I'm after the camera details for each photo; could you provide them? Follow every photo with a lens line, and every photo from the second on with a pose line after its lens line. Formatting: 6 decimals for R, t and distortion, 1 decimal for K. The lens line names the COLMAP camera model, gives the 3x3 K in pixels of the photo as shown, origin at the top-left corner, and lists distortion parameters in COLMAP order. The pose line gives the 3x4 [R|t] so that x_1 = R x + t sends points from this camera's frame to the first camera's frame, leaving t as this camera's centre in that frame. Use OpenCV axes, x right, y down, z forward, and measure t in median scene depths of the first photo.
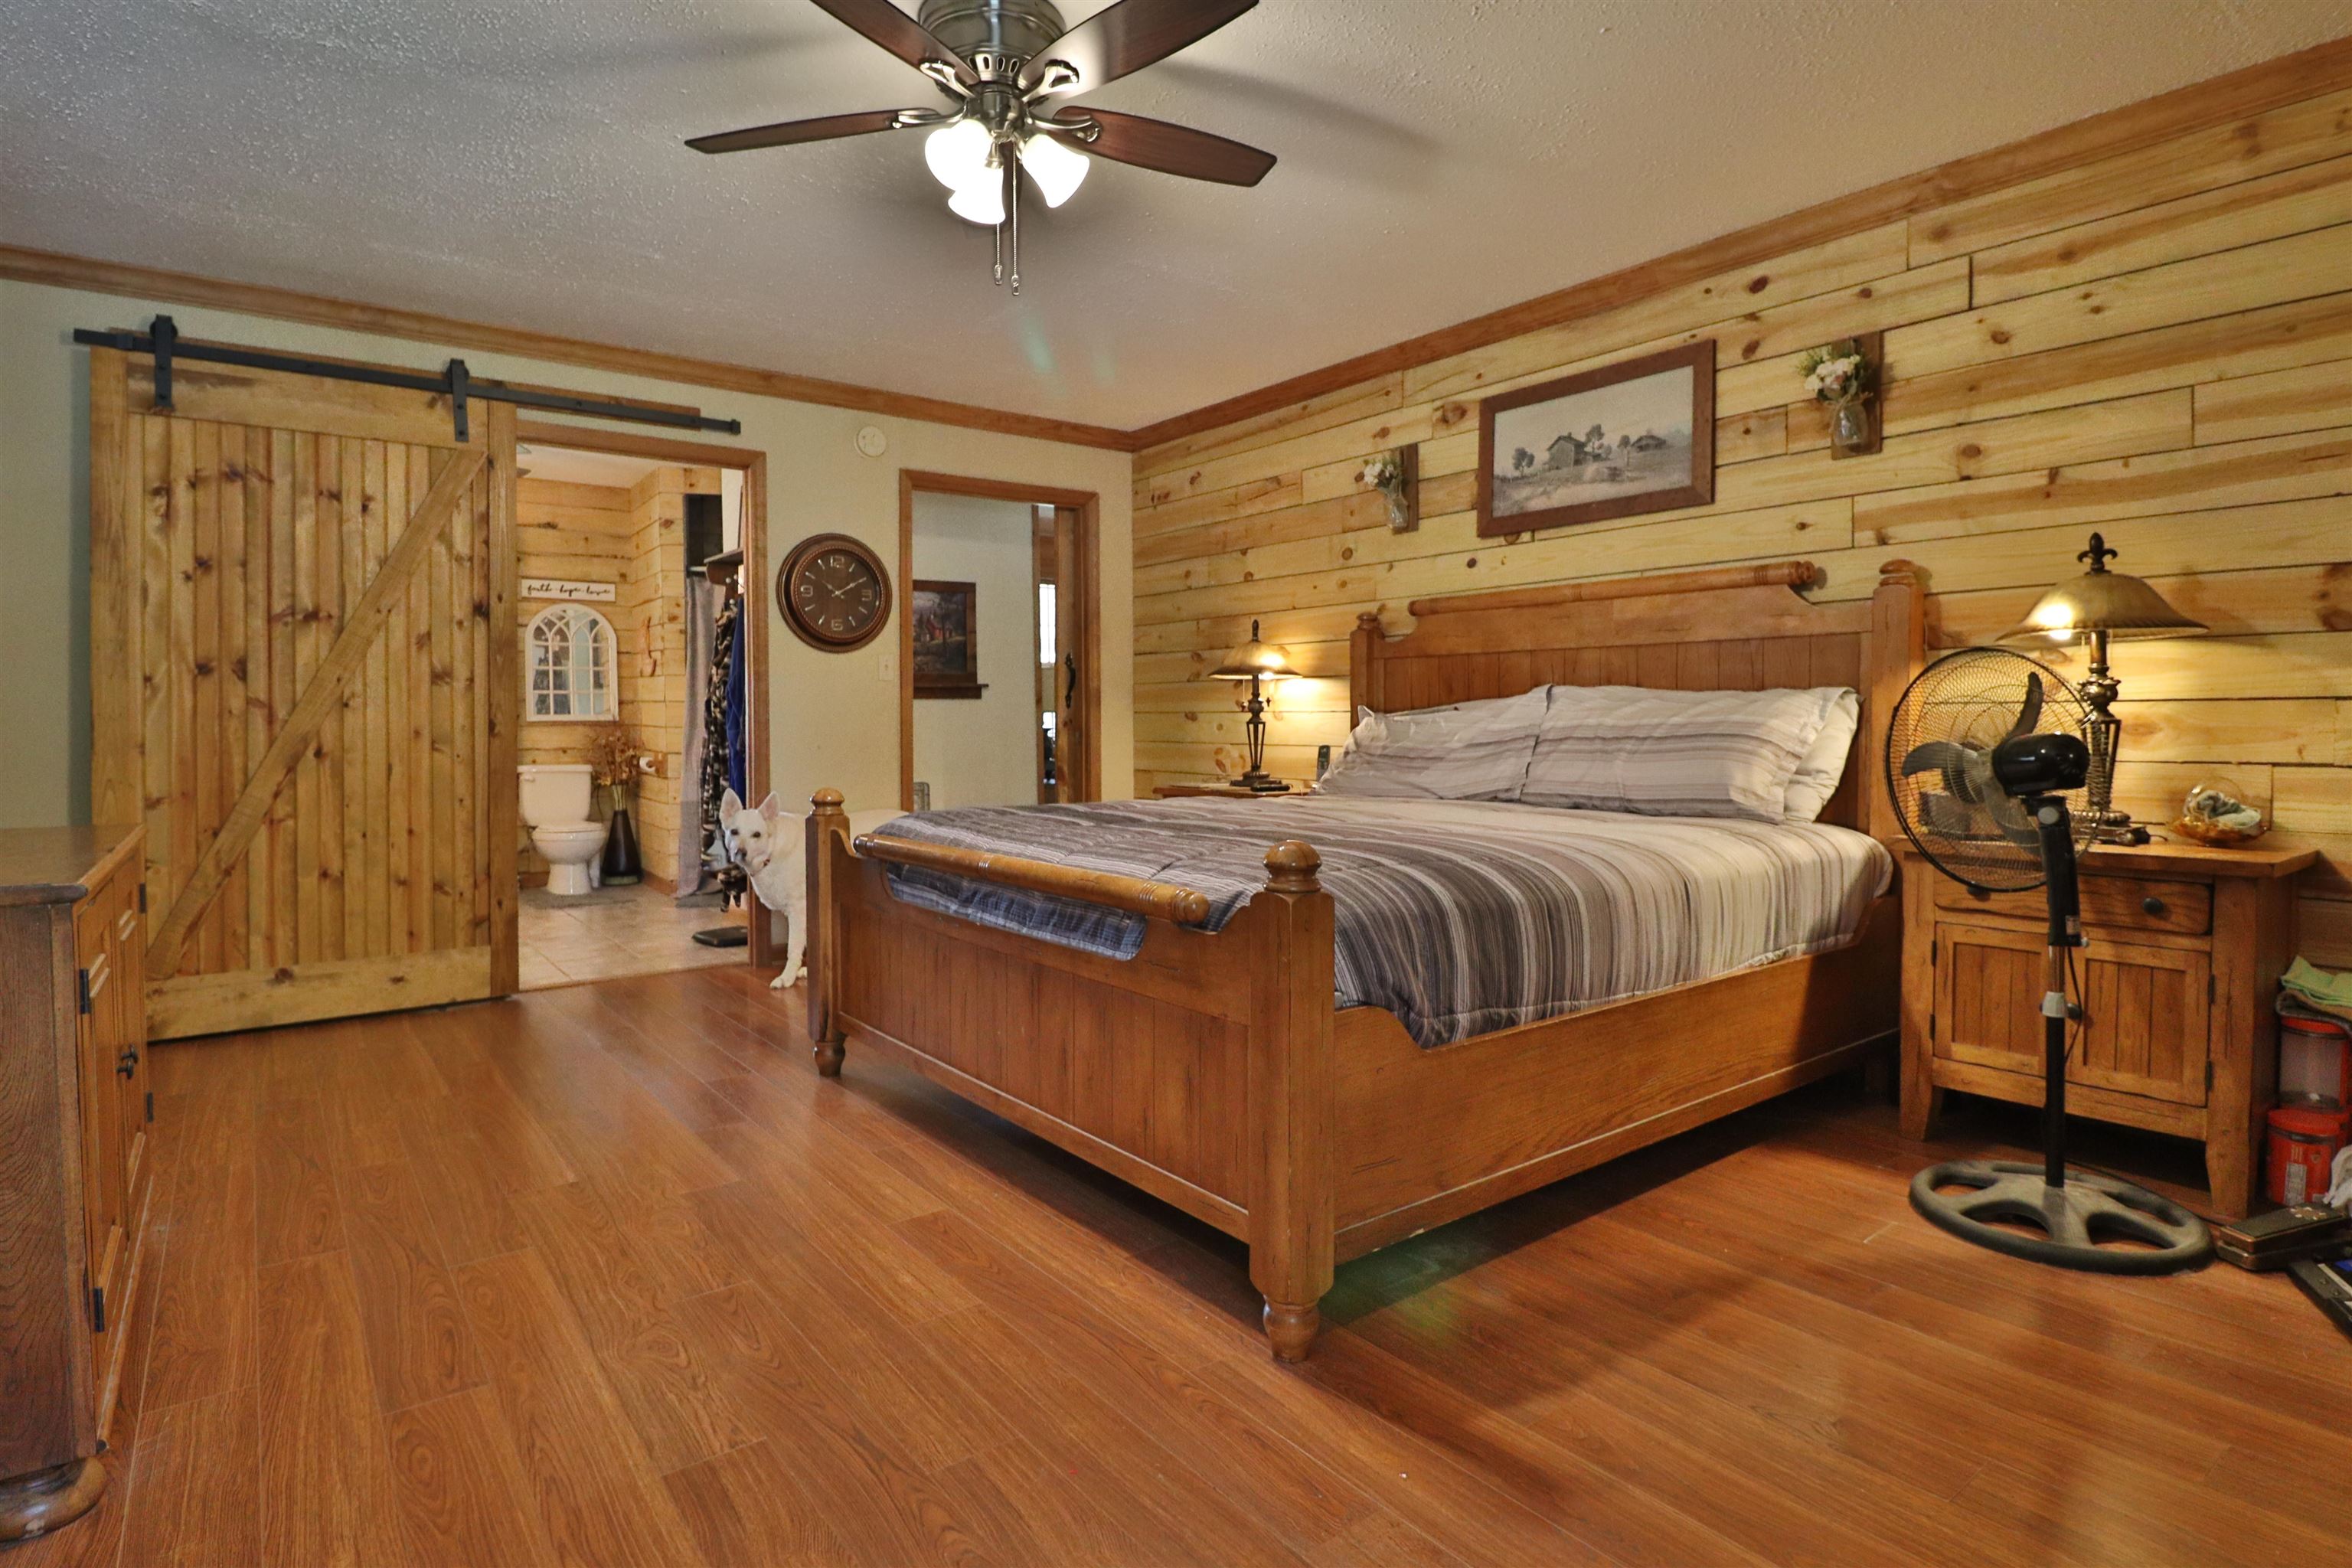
lens RADIAL K [[1212.7, 0, 1193.4], [0, 1212.7, 746.6], [0, 0, 1]] dist [0.000981, -0.013652]
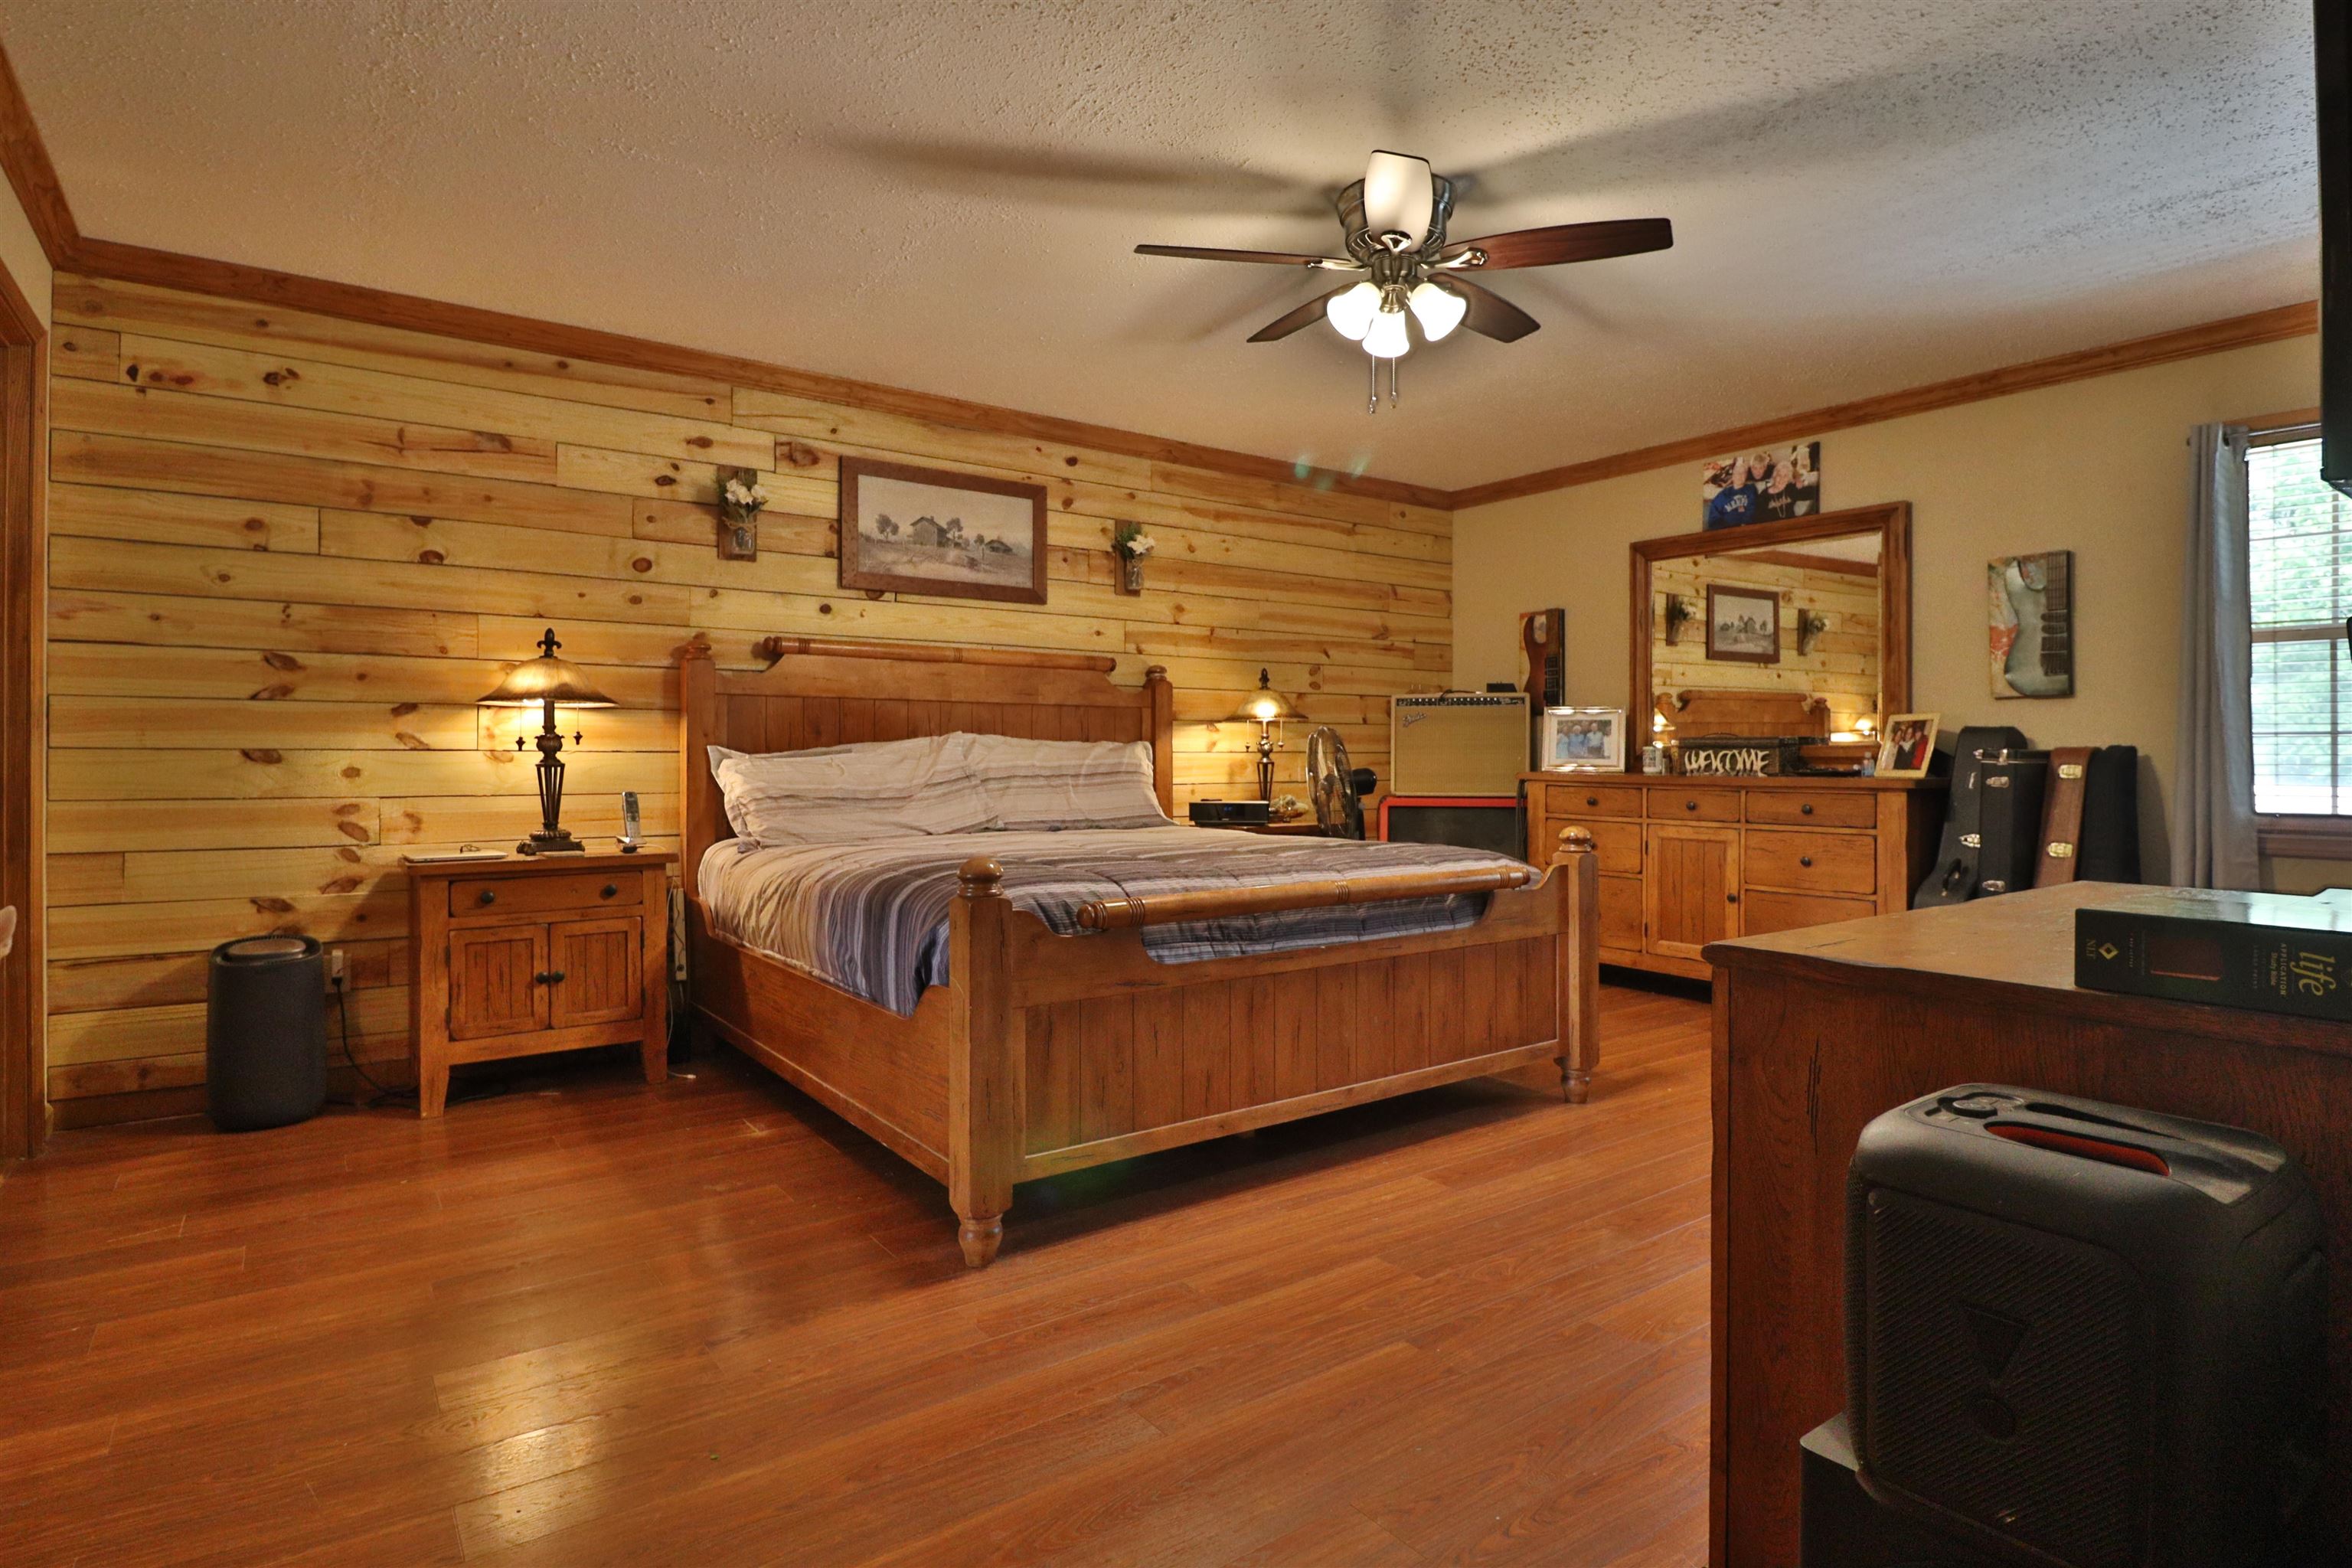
lens RADIAL K [[1212.7, 0, 1193.4], [0, 1212.7, 746.6], [0, 0, 1]] dist [0.000981, -0.013652]
pose [[0.025304, 0.016485, 0.999544, -0.877737], [0.024950, 0.999542, -0.017117, -0.010915], [-0.999368, 0.025371, 0.024881, 0.746979]]
